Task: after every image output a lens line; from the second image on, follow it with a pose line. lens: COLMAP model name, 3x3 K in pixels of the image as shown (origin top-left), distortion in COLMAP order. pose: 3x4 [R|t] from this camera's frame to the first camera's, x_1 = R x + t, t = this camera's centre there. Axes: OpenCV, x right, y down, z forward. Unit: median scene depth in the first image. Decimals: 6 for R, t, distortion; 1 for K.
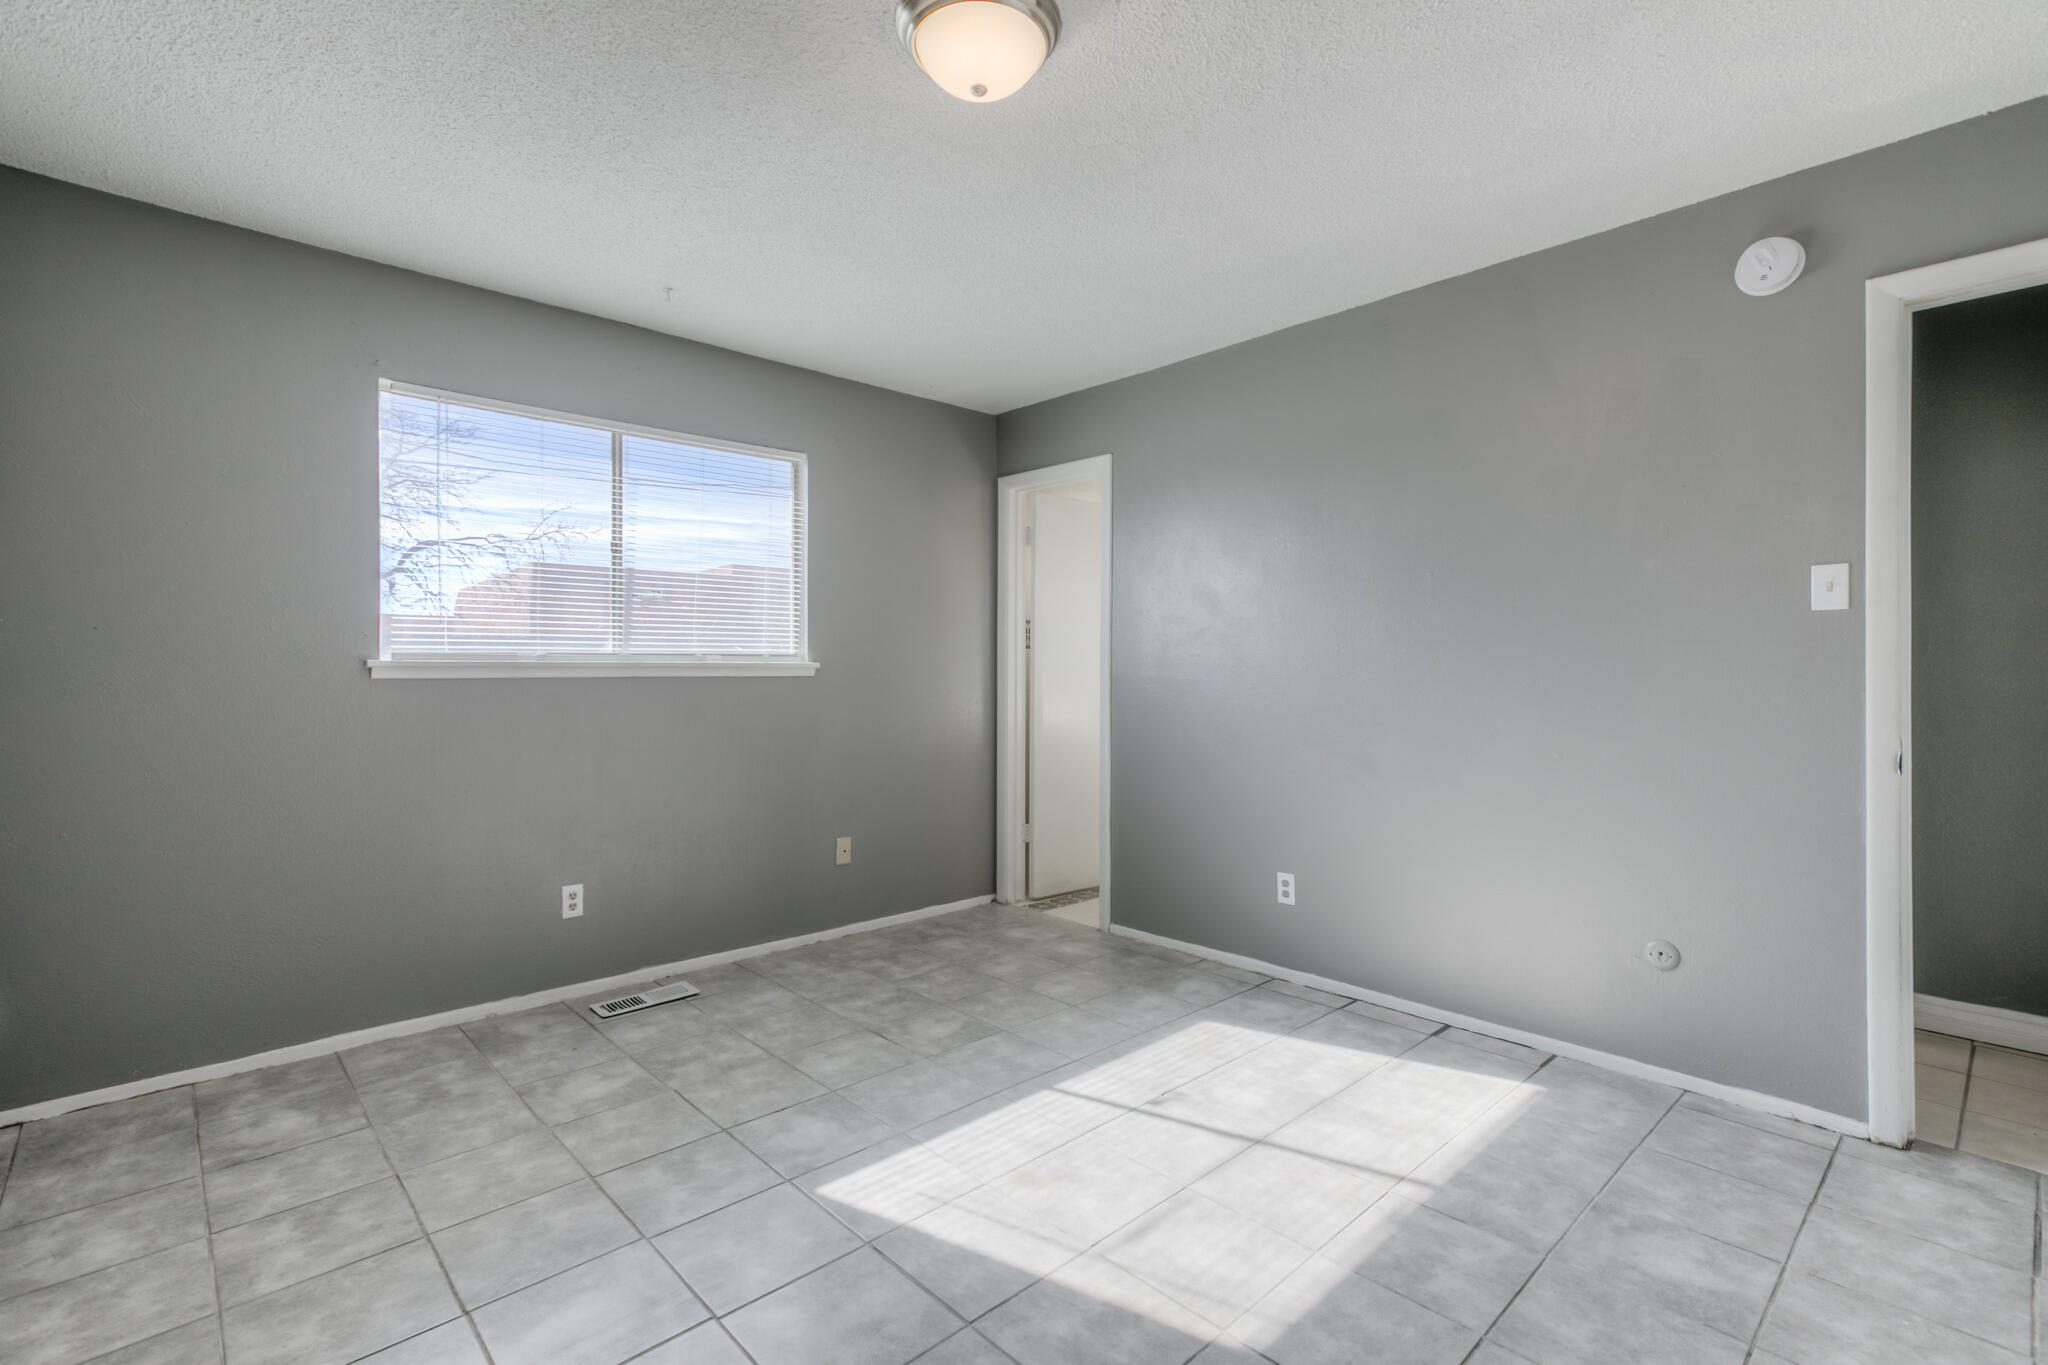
lens RADIAL K [[941.1, 0, 1022.2], [0, 941.1, 680.6], [0, 0, 1]] dist [0.006742, 0.003064]
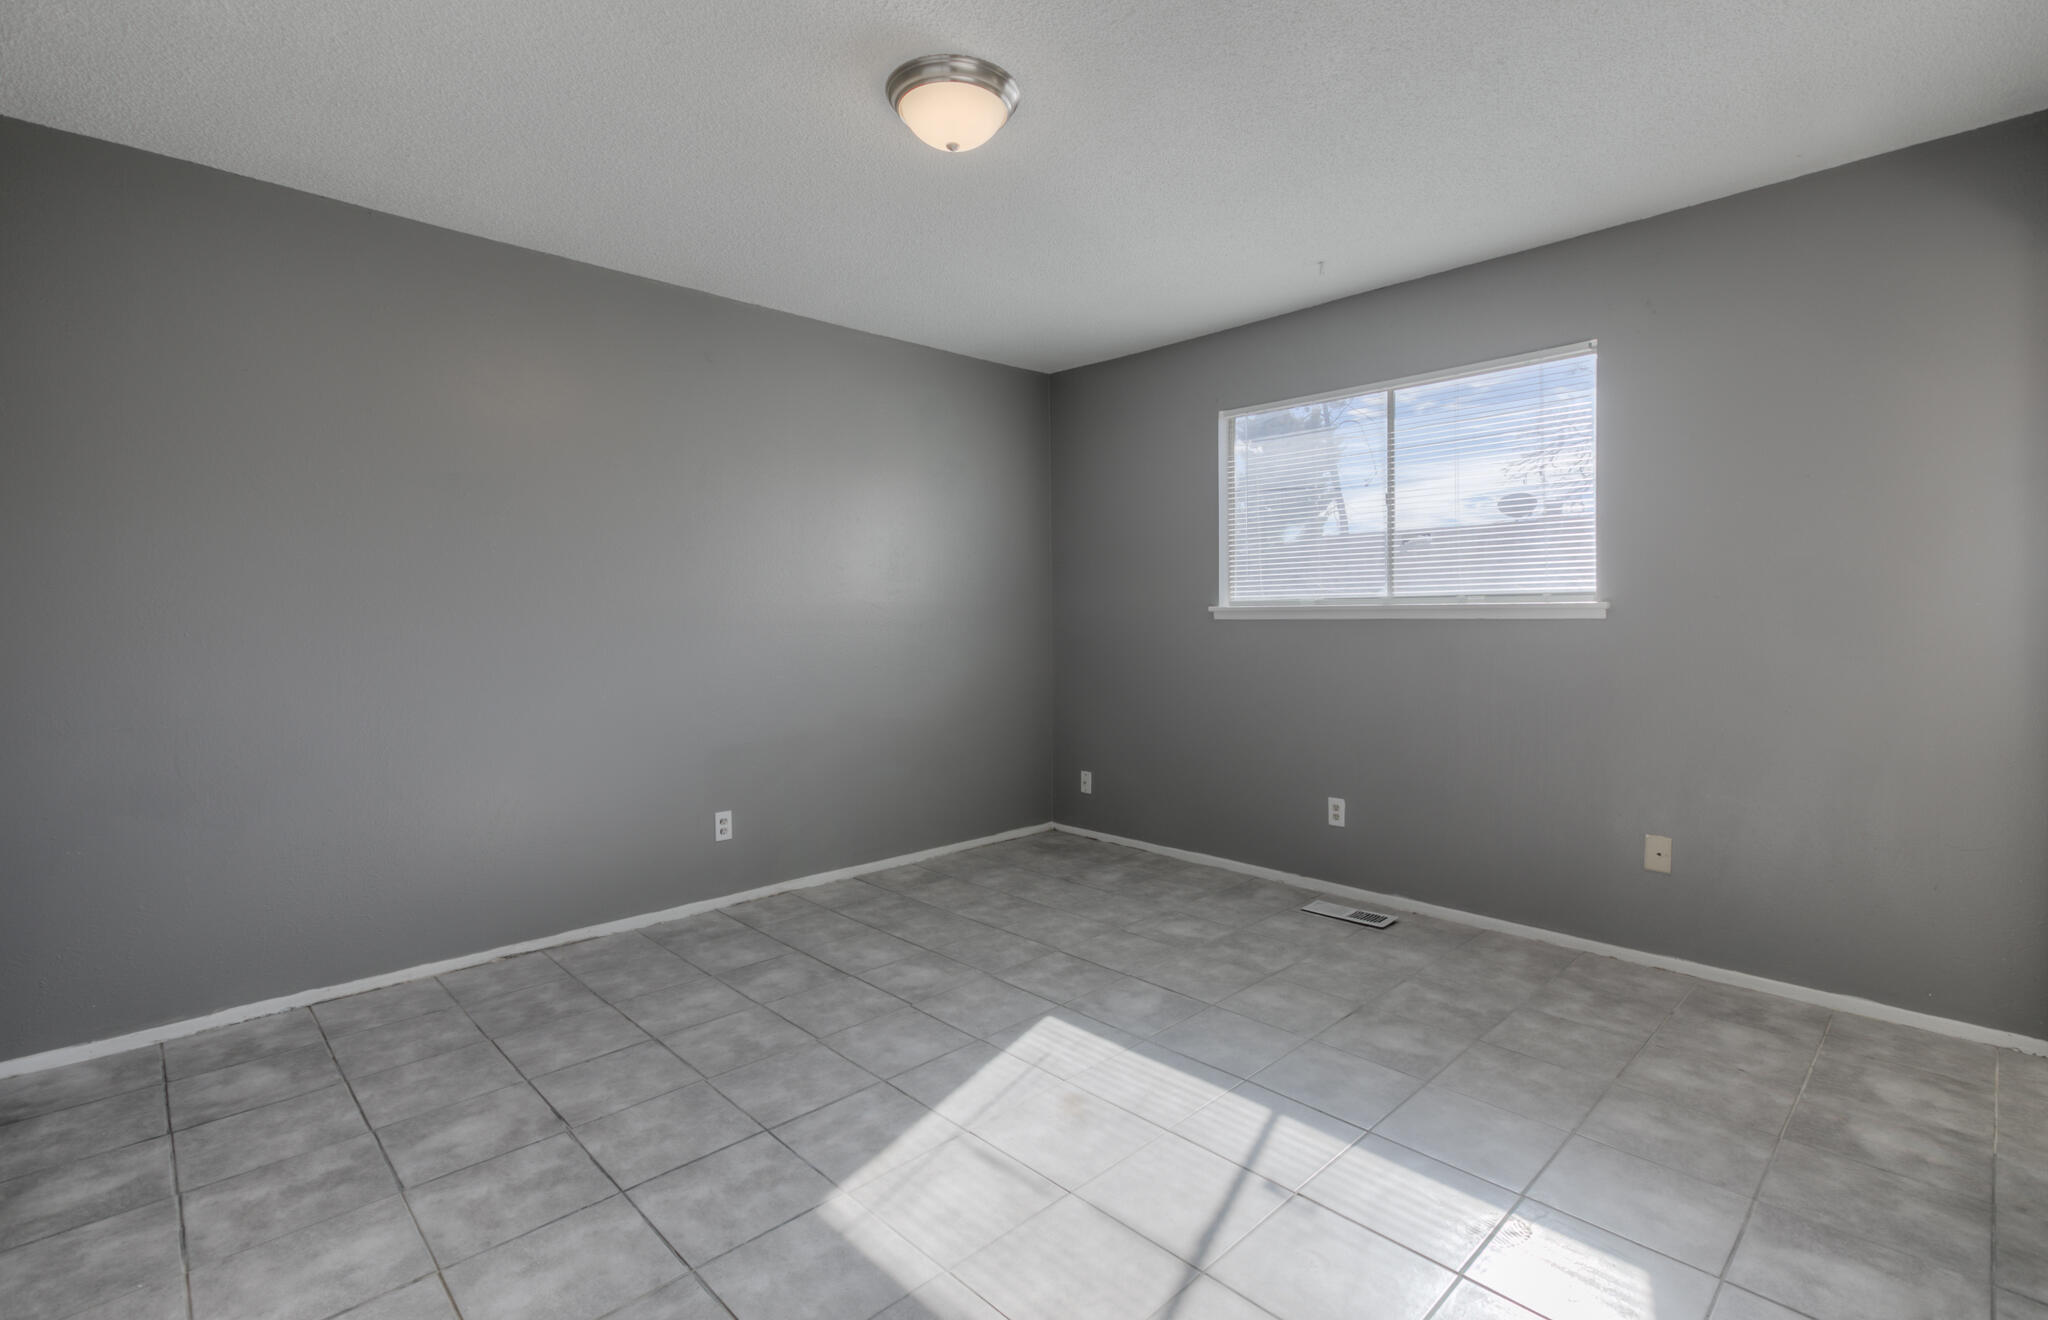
lens RADIAL K [[932.8, 0, 1019.6], [0, 932.8, 645.0], [0, 0, 1]] dist [0.014283, 0.001241]
pose [[0.010913, 0.032596, -0.999409, 0.733173], [-0.003757, 0.999463, 0.032556, -0.008654], [0.999933, 0.003399, 0.011030, 0.657897]]
